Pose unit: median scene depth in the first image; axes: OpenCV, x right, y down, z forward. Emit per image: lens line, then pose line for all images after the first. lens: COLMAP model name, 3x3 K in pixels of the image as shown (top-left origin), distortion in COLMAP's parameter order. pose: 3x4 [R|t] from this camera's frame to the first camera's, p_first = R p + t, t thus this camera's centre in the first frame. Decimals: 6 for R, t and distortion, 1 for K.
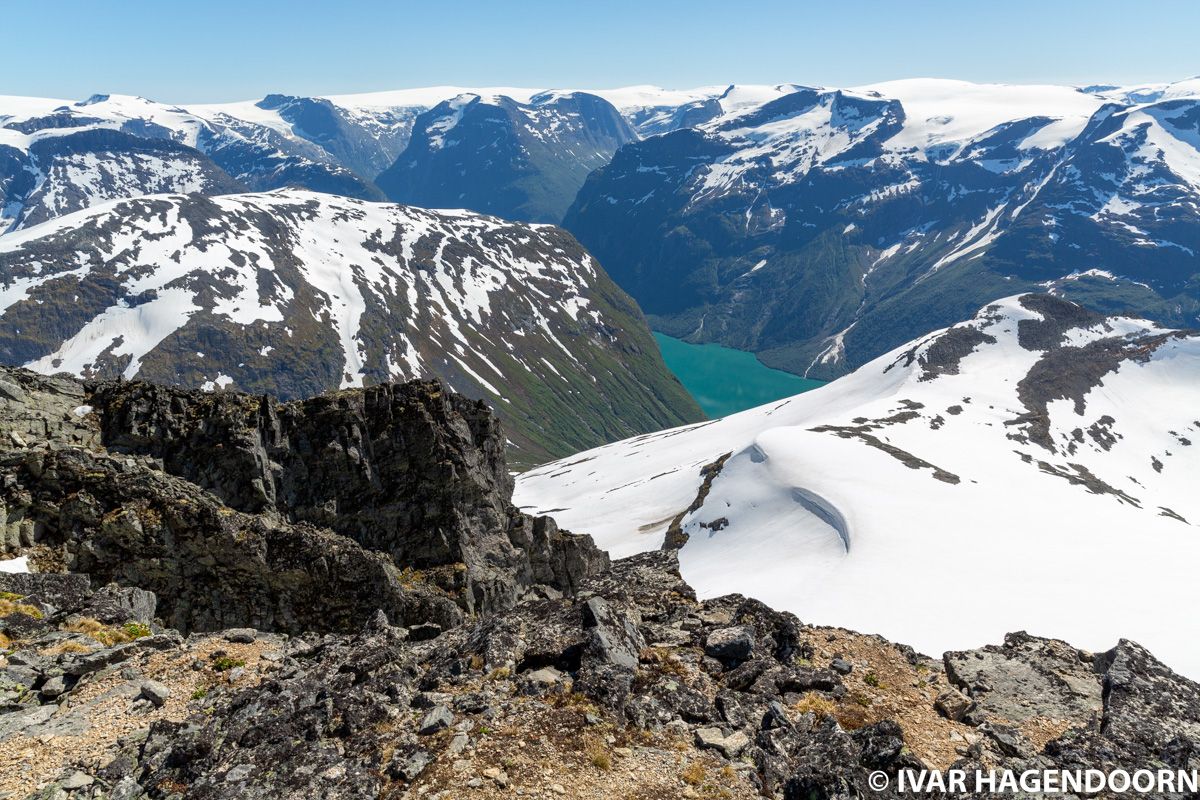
lens RADIAL K [[799.8, 0, 605.4], [0, 799.8, 389.5], [0, 0, 1]] dist [0.011165, -0.001054]
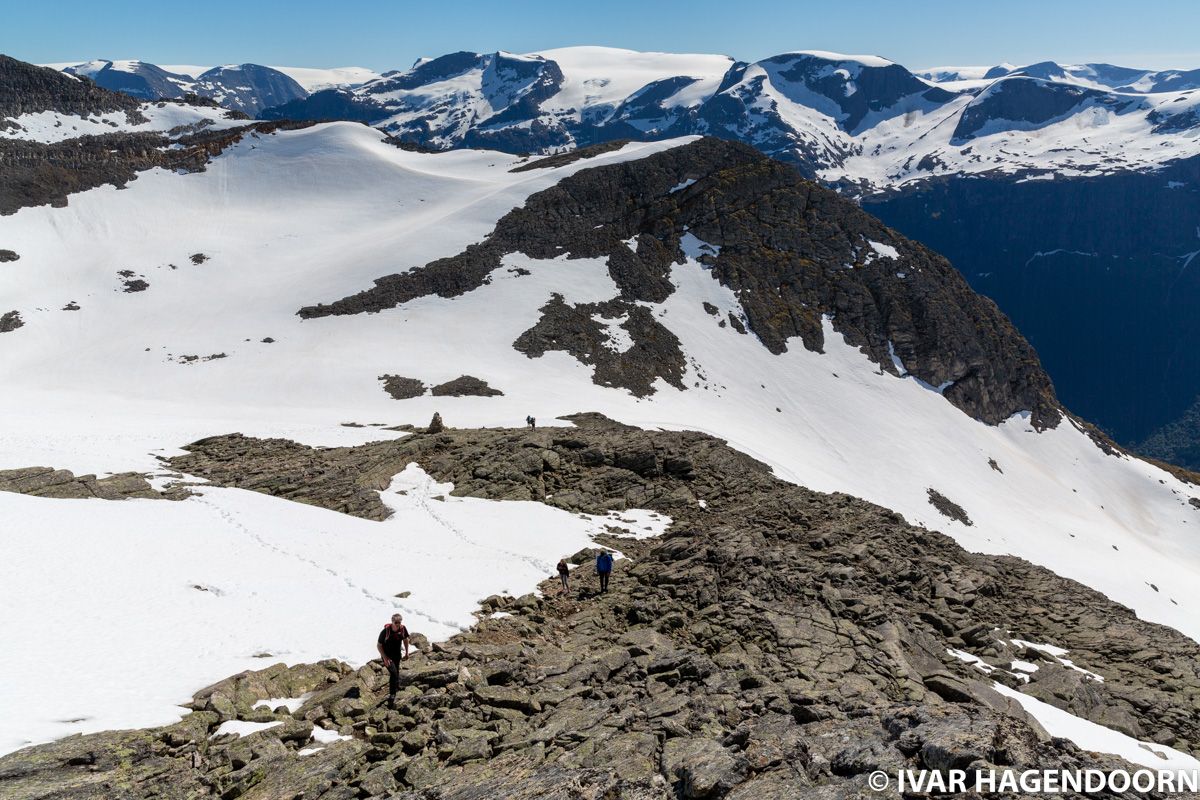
lens RADIAL K [[799.8, 0, 595.2], [0, 799.8, 400.5], [0, 0, 1]] dist [0.011165, -0.001054]
pose [[0.957661, -0.099832, 0.270036, 0.119221], [0.094273, 0.994982, 0.033514, 0.021081], [-0.272026, -0.006638, 0.962267, 0.056044]]
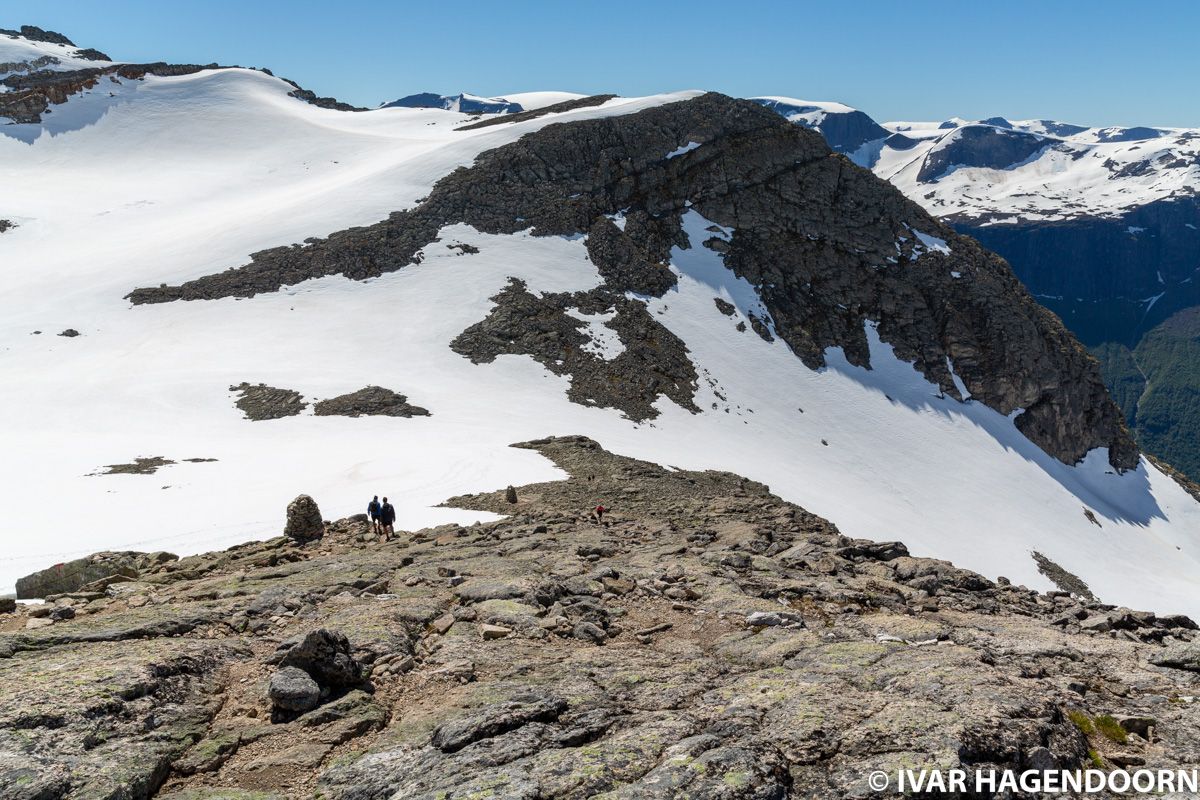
lens RADIAL K [[799.8, 0, 595.0], [0, 799.8, 402.7], [0, 0, 1]] dist [0.011165, -0.001054]
pose [[0.944430, -0.083576, 0.317910, 0.124427], [0.093224, 0.995529, -0.015230, 0.022844], [-0.315215, 0.044021, 0.947999, 0.077759]]
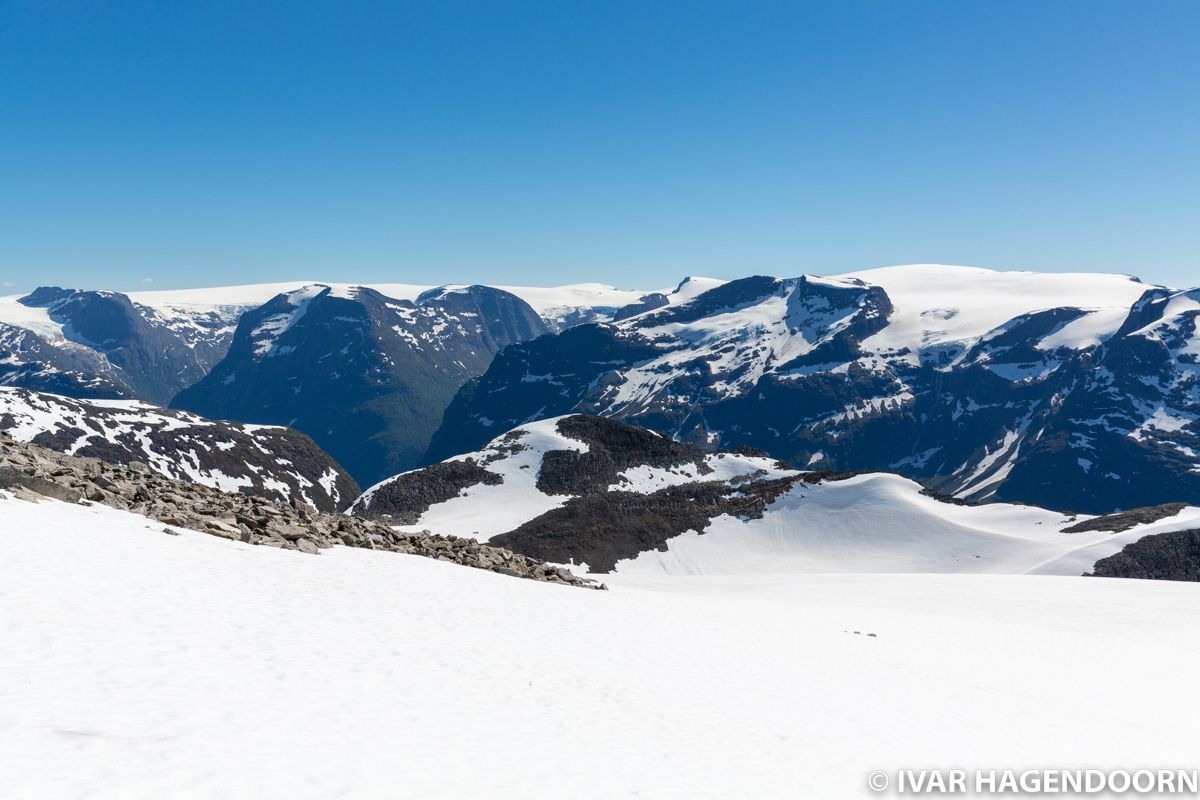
lens RADIAL K [[1174.5, 0, 599.9], [0, 1174.5, 397.9], [0, 0, 1]] dist [0.023852, 0.000000]
pose [[0.999340, 0.001351, 0.036311, 0.079320], [0.008399, 0.963659, -0.267002, 0.018580], [-0.035352, 0.267131, 0.963012, 0.012963]]
